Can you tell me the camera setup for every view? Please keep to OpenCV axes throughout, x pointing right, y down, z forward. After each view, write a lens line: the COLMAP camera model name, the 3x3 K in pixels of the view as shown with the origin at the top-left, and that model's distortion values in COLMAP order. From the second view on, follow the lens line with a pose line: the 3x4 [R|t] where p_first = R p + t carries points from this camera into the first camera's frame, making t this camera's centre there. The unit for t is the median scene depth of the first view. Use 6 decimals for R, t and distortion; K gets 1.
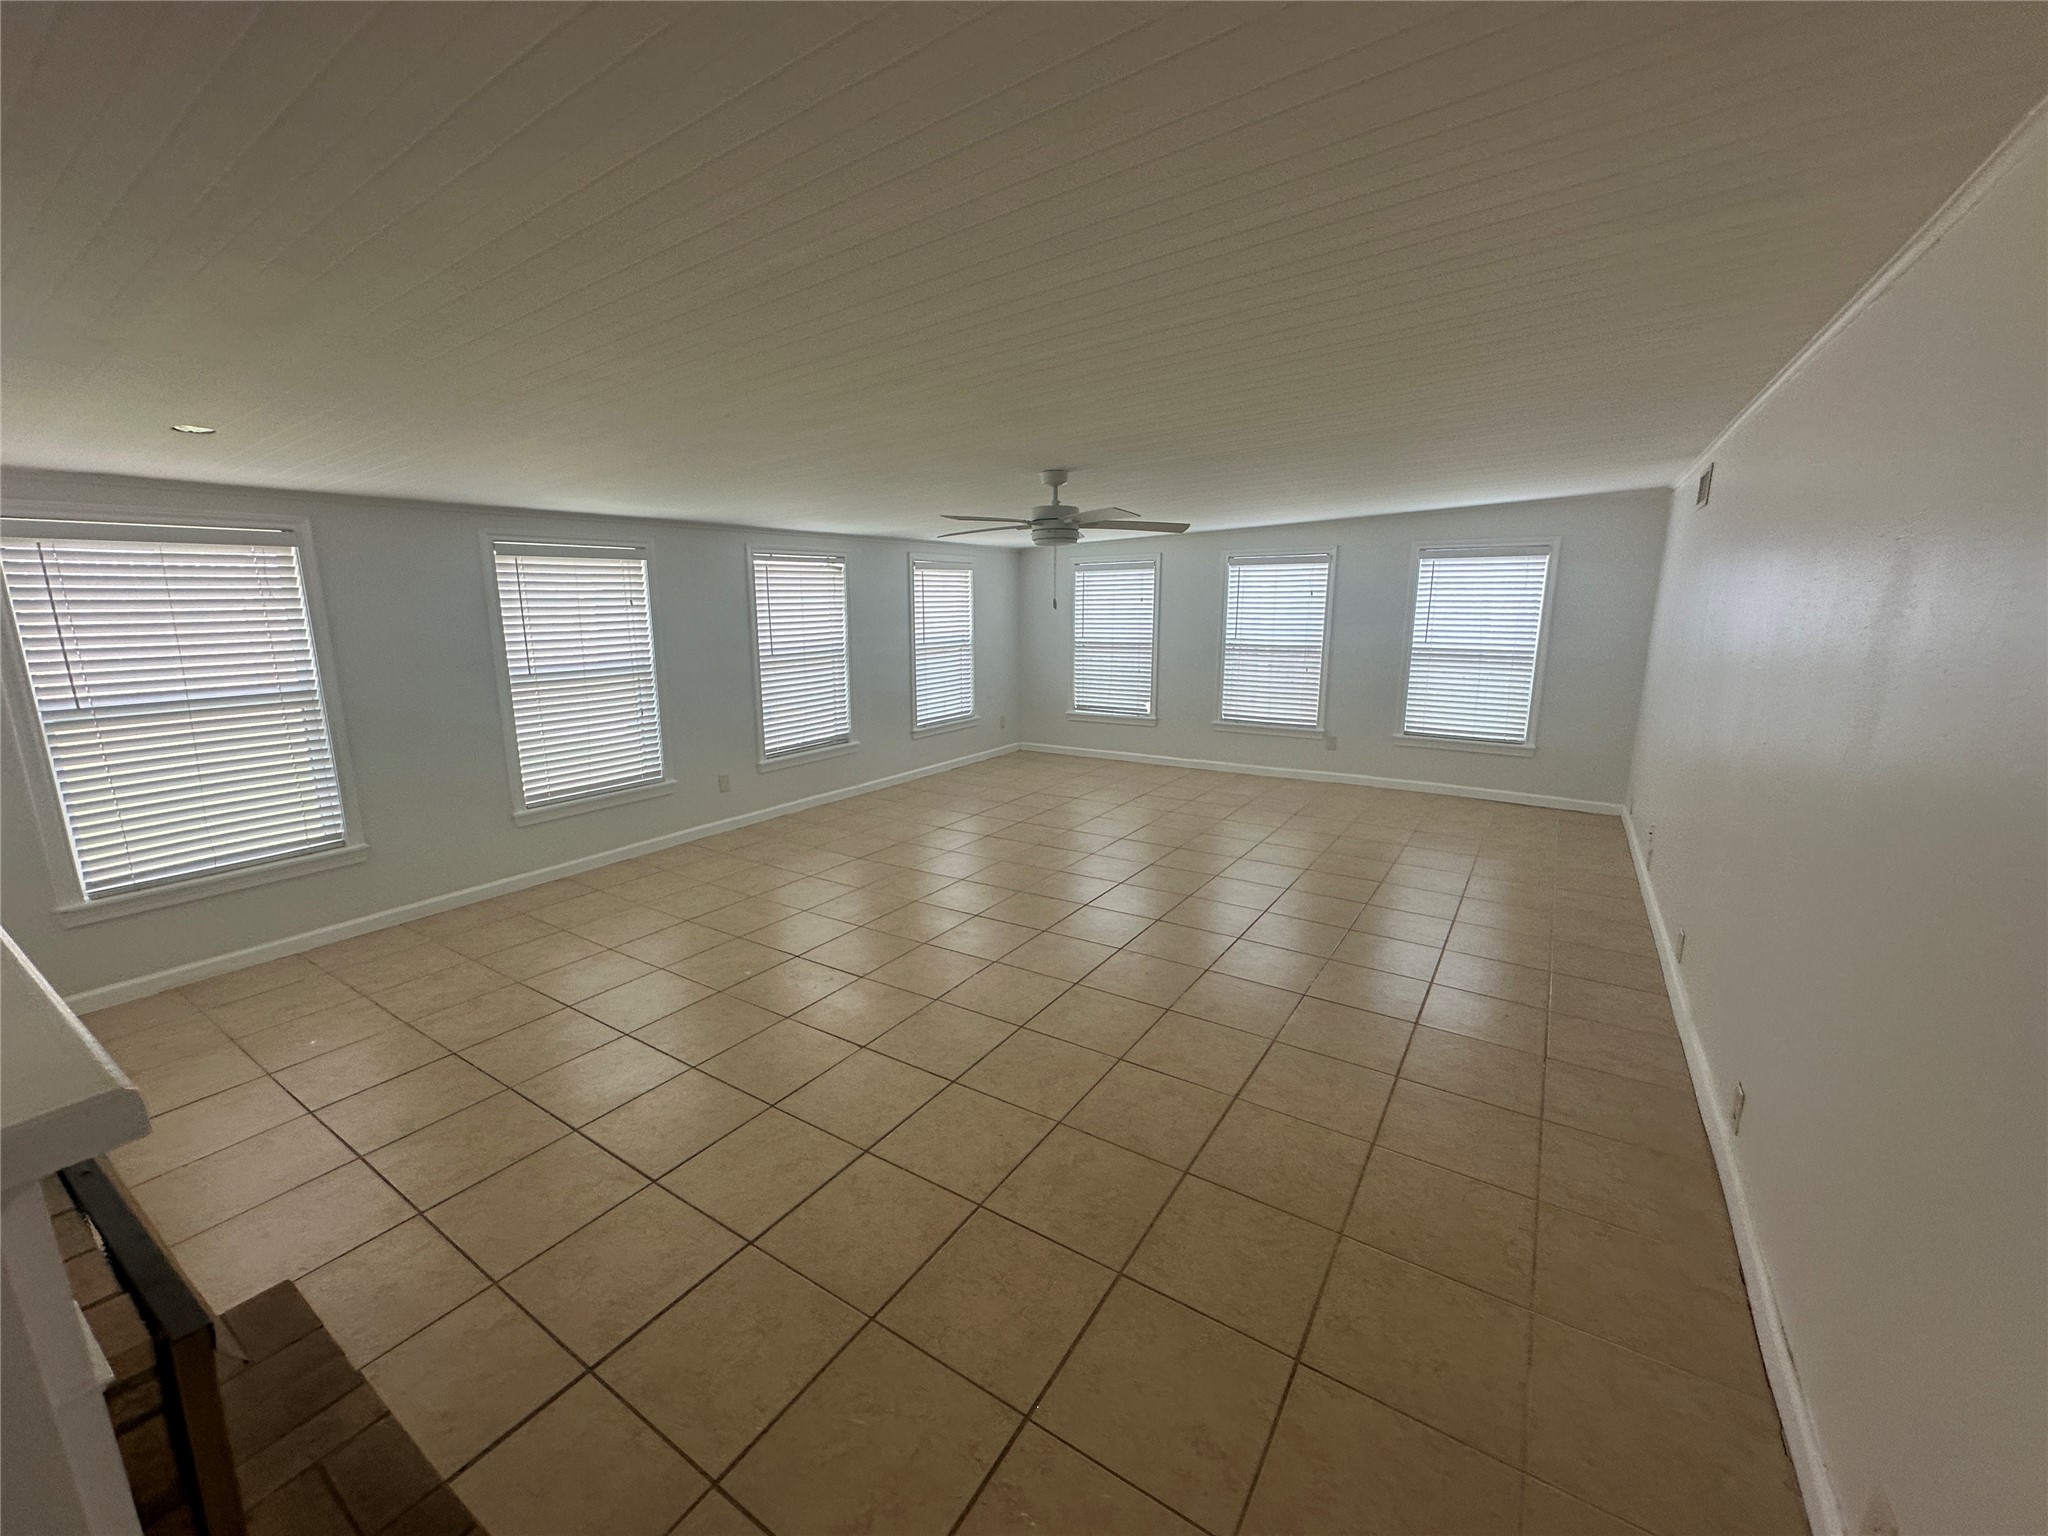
lens RADIAL K [[813.6, 0, 1035.4], [0, 813.6, 763.5], [0, 0, 1]] dist [-0.000207, -0.000230]
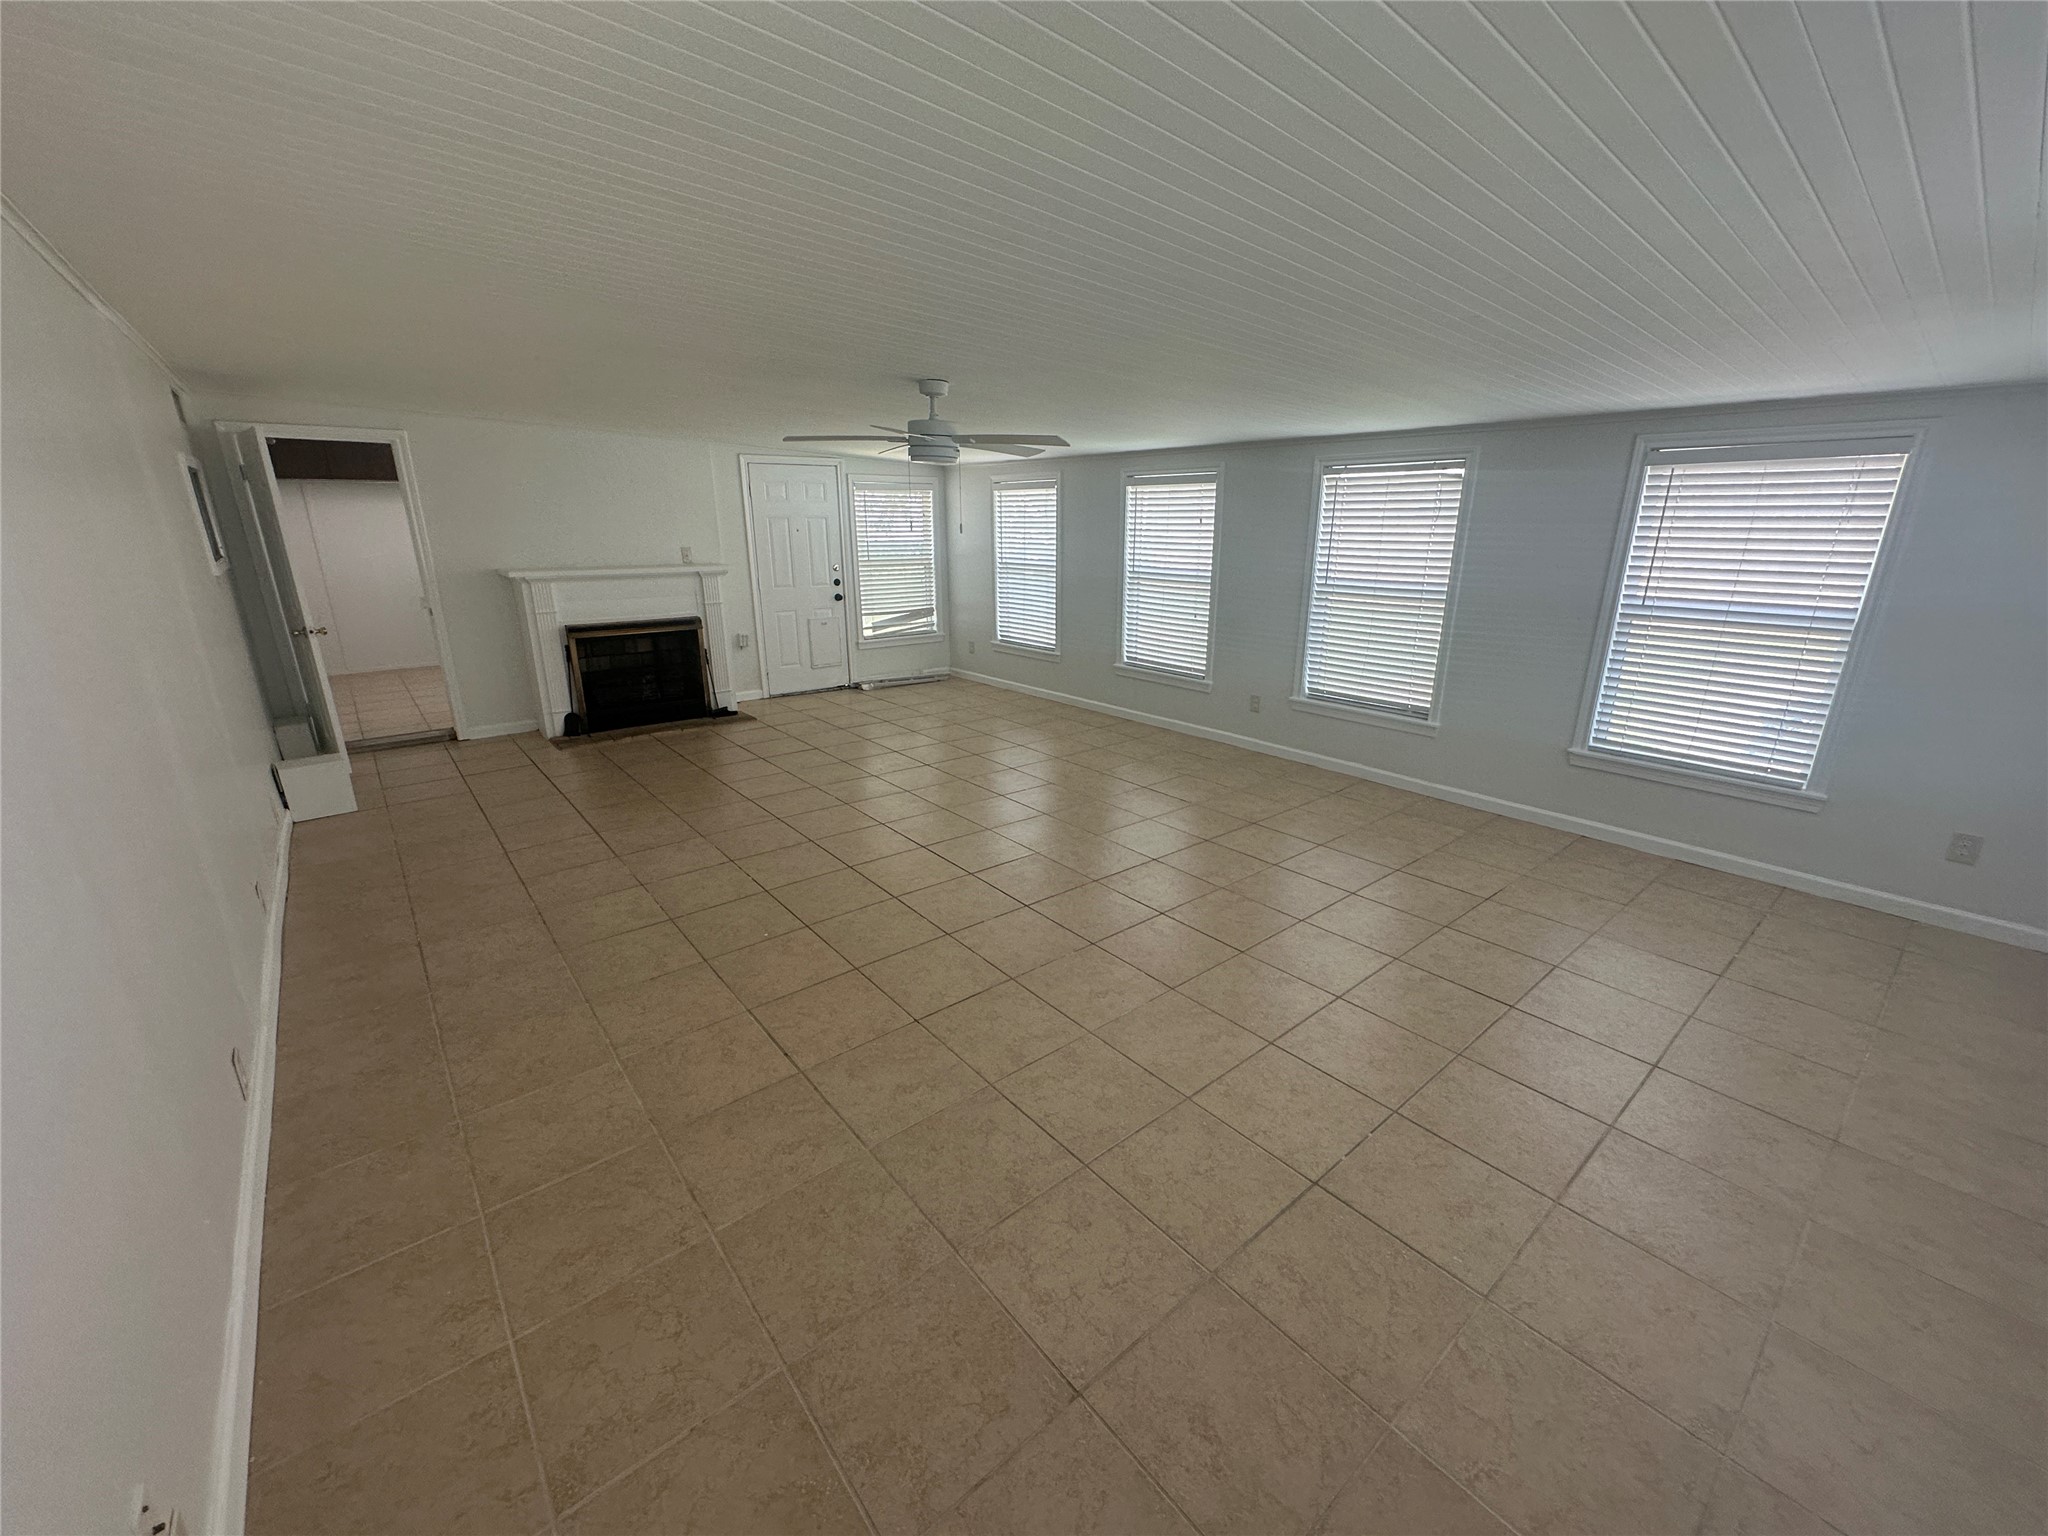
lens RADIAL K [[813.6, 0, 1032.2], [0, 813.6, 771.5], [0, 0, 1]] dist [-0.000207, -0.000230]
pose [[-0.285952, 0.293554, -0.912172, 0.611702], [-0.194681, 0.914271, 0.355259, -0.192443], [0.938259, 0.279170, -0.204288, 0.906276]]
